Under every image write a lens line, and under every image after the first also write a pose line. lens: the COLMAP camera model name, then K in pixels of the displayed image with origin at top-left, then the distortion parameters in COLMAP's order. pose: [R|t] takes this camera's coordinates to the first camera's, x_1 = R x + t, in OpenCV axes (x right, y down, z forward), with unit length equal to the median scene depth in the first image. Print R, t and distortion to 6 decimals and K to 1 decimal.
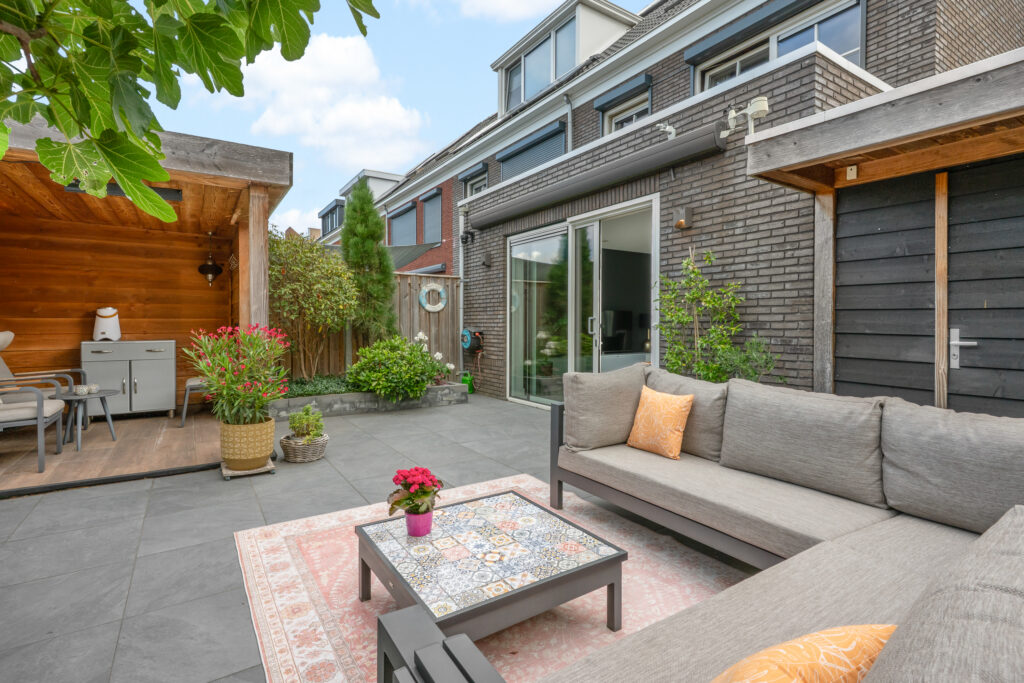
lens RADIAL K [[497.6, 0, 516.5], [0, 497.6, 333.1], [0, 0, 1]] dist [0.000166, -0.000035]
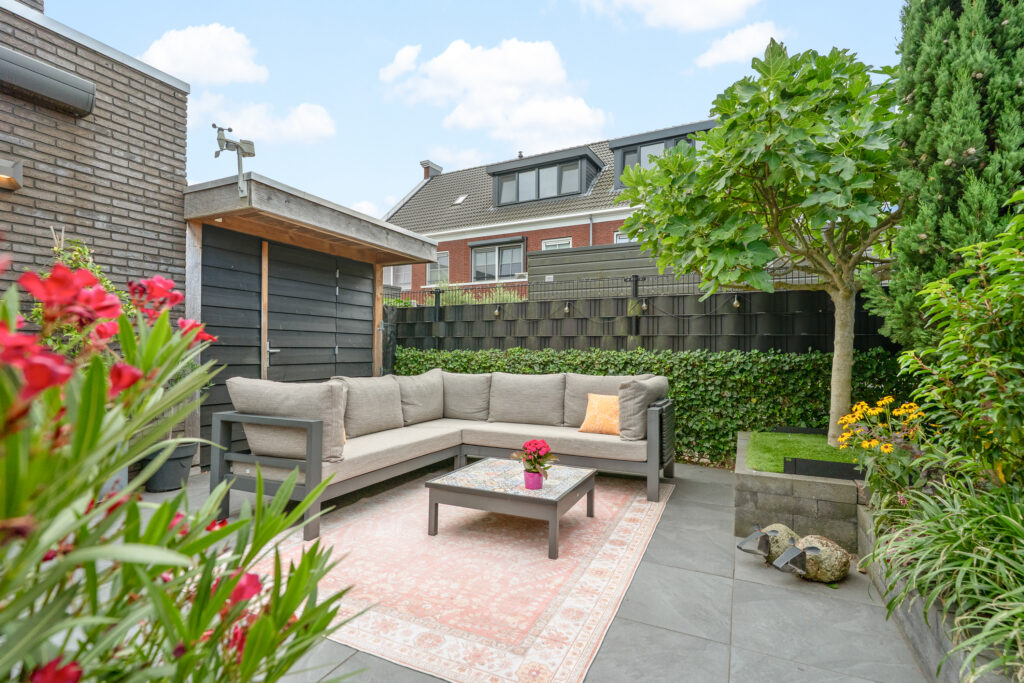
lens RADIAL K [[497.6, 0, 509.9], [0, 497.6, 345.6], [0, 0, 1]] dist [0.000166, -0.000035]
pose [[-0.520099, 0.001548, 0.854104, -0.834738], [0.010316, 0.999937, 0.004469, 0.003872], [-0.854044, 0.011135, -0.520082, 1.111835]]
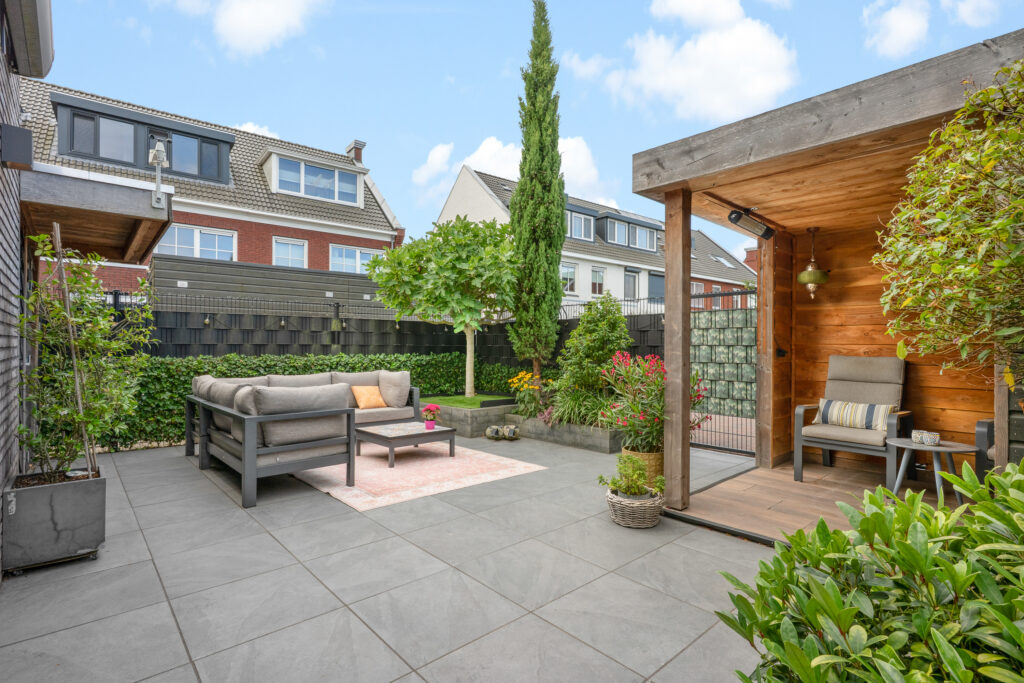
lens RADIAL K [[497.6, 0, 513.0], [0, 497.6, 343.7], [0, 0, 1]] dist [0.000166, -0.000035]
pose [[-0.988202, -0.005126, -0.153071, -0.143542], [-0.007217, 0.999888, 0.013107, -0.055571], [0.152987, 0.014057, -0.988128, 2.311596]]
